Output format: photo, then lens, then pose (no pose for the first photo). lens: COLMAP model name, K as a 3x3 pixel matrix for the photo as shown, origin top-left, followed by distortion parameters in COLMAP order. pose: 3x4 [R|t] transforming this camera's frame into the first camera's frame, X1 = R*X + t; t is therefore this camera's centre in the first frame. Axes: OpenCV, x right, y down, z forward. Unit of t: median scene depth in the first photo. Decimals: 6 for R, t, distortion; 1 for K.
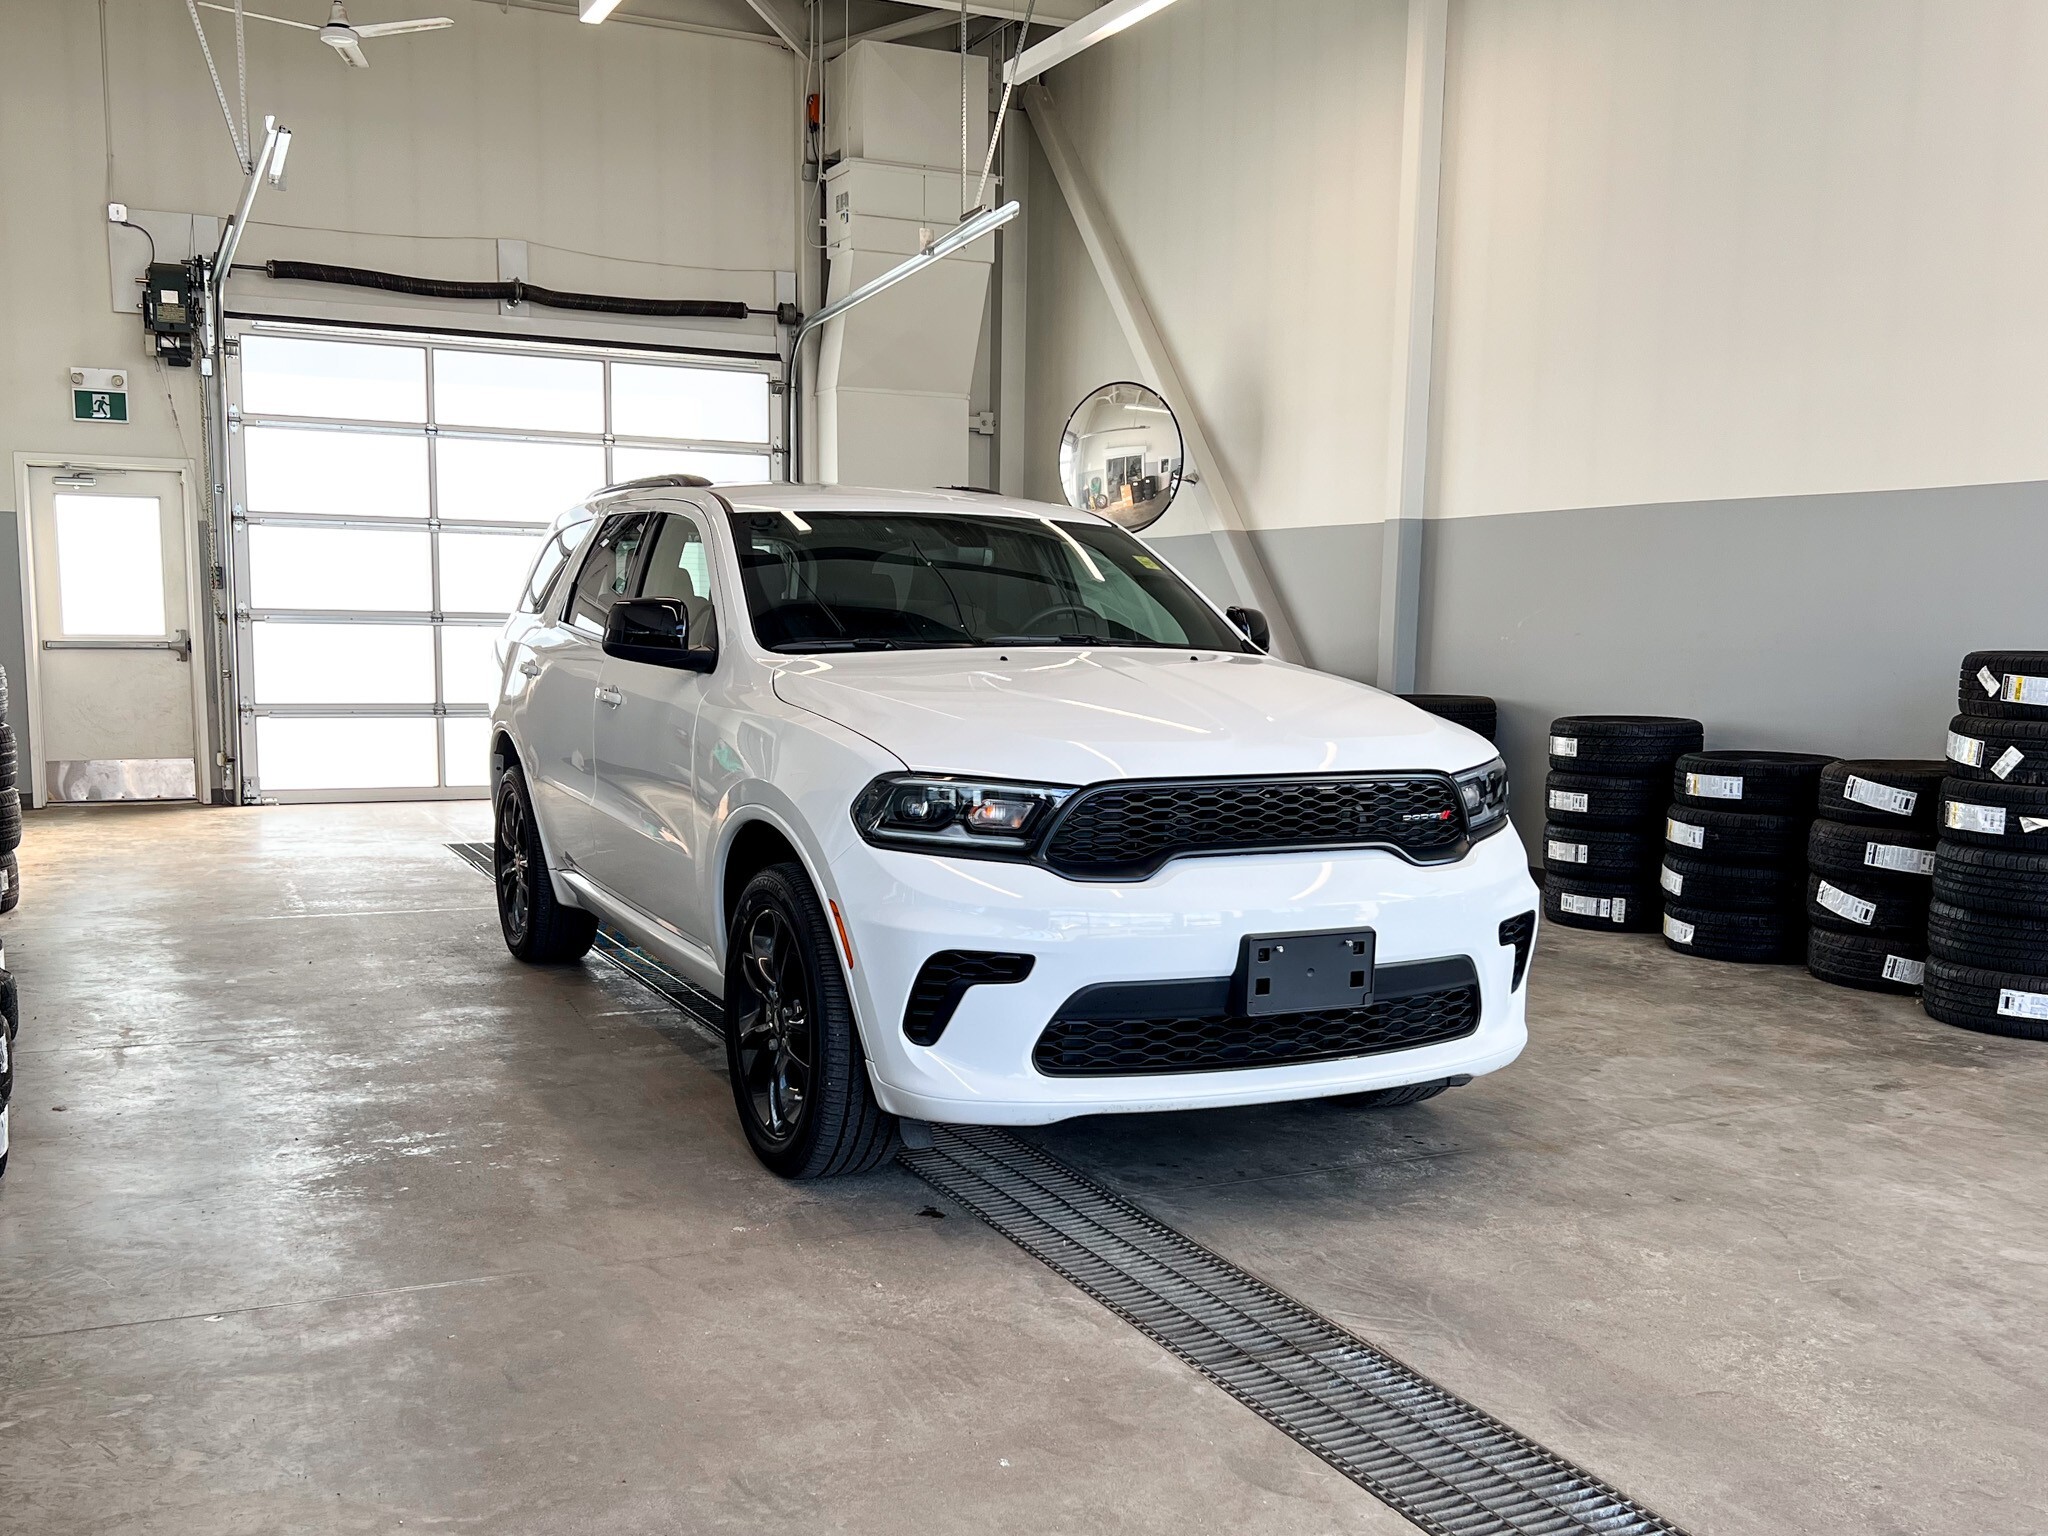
lens RADIAL K [[2156.1, 0, 1044.4], [0, 2156.1, 851.4], [0, 0, 1]] dist [0.027001, 0.000000]
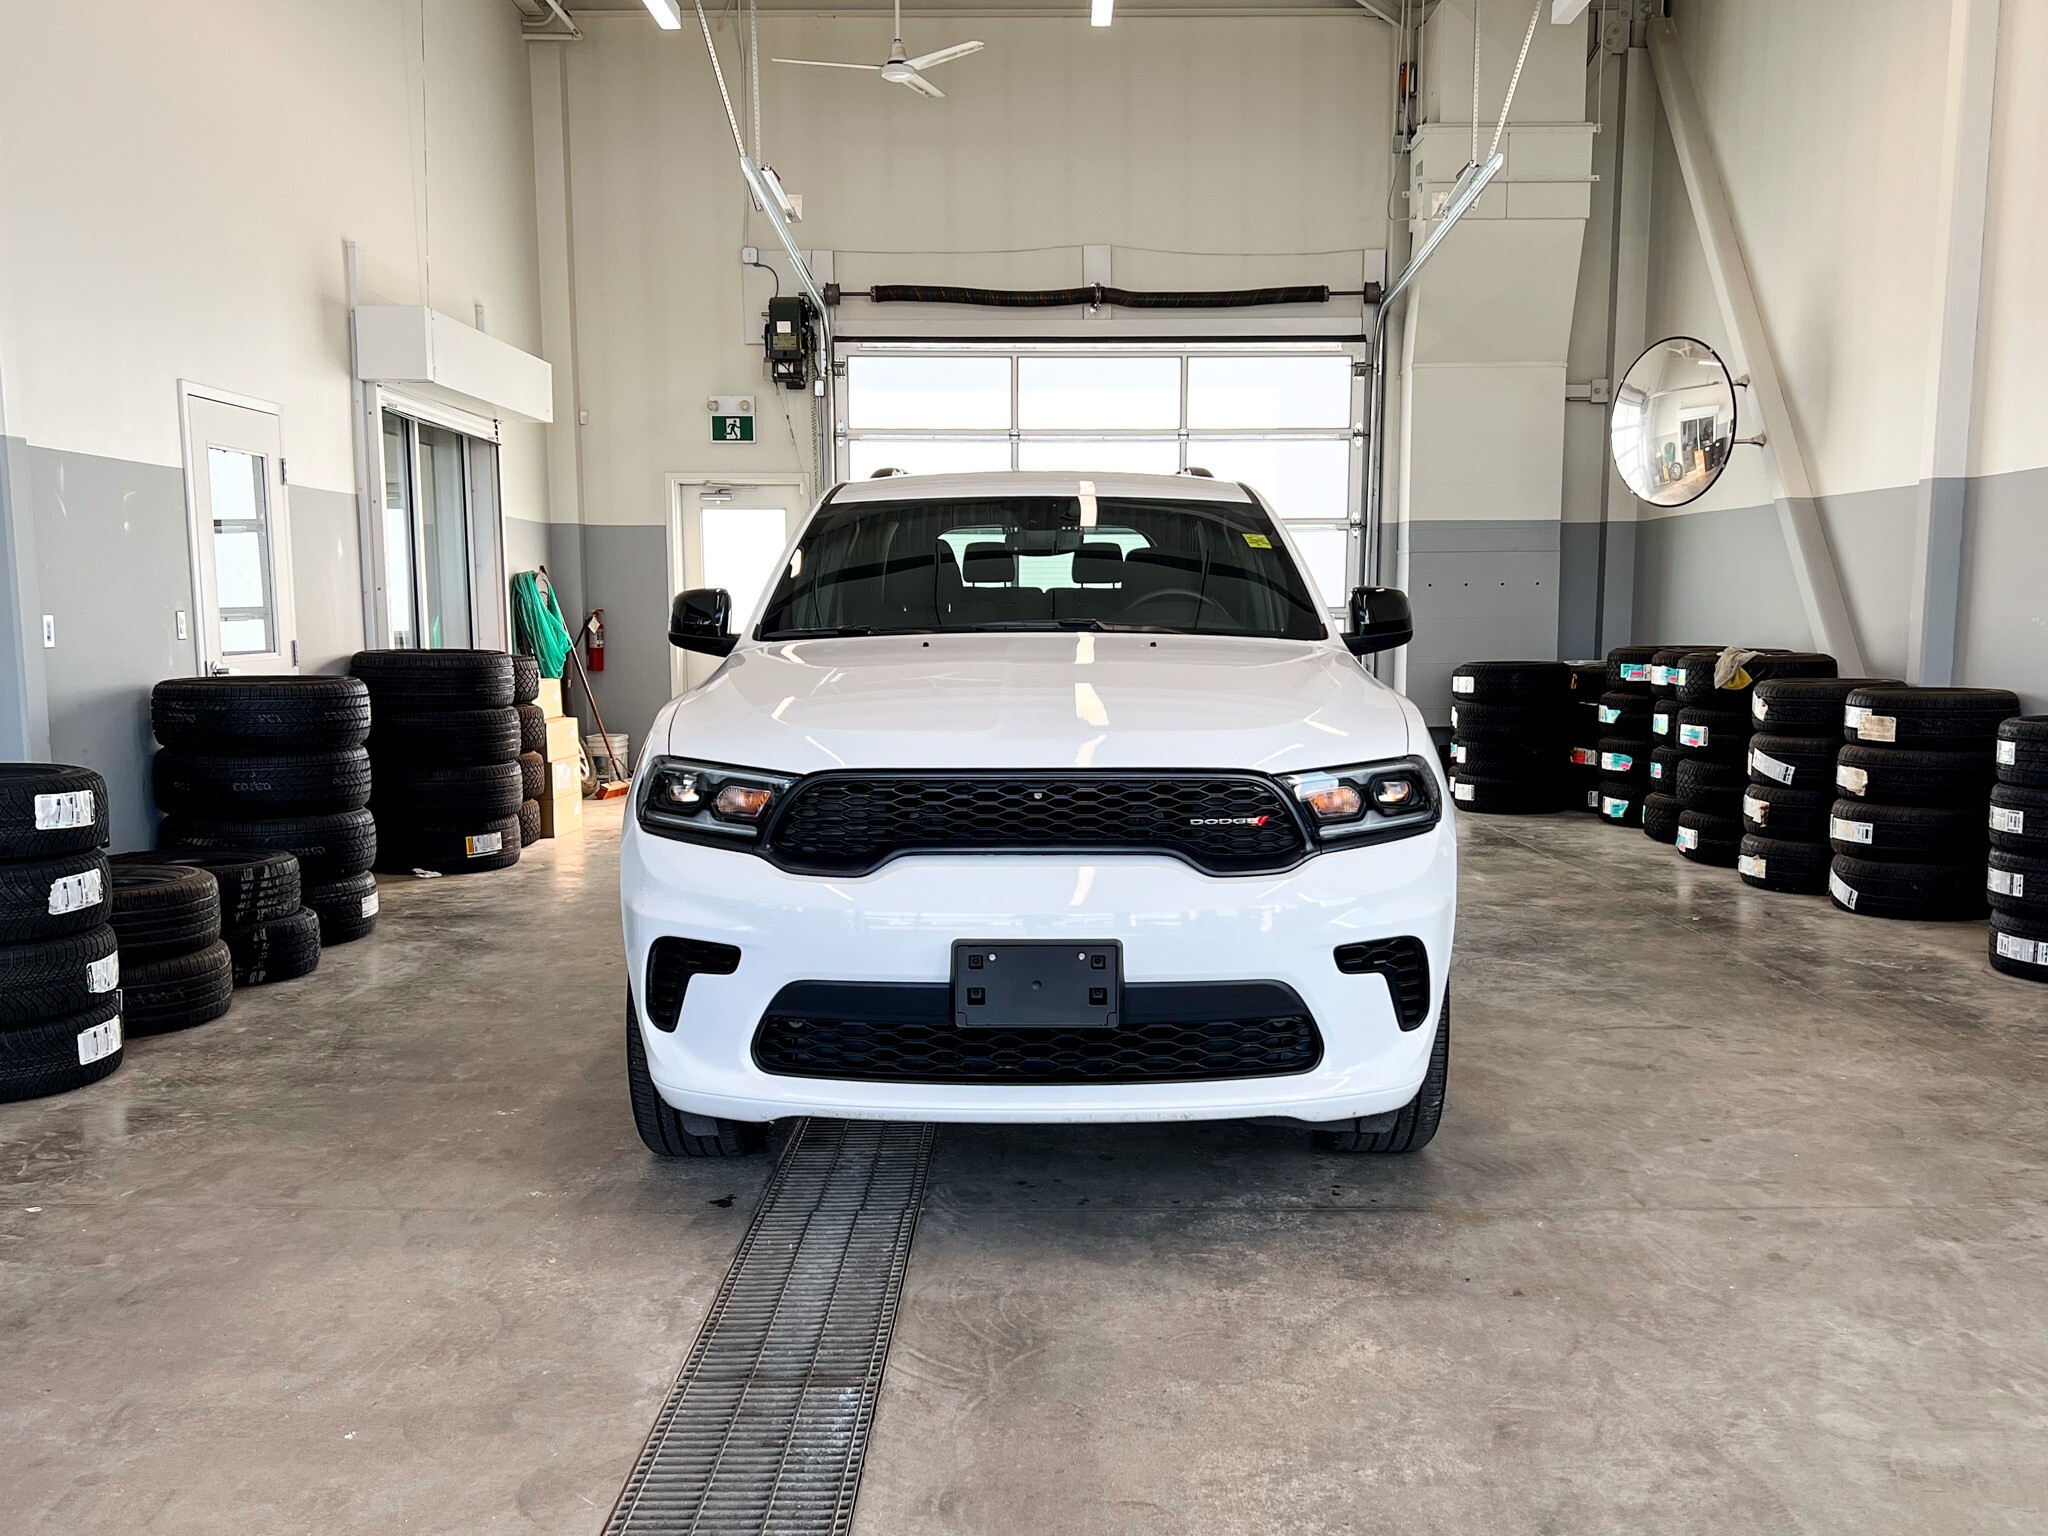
lens RADIAL K [[2156.1, 0, 1007.2], [0, 2156.1, 850.1], [0, 0, 1]] dist [0.027001, 0.000000]
pose [[0.878059, 0.040215, -0.476859, 0.248811], [-0.039468, 0.999154, 0.011588, -0.005164], [0.476922, 0.008646, 0.878903, 0.086929]]
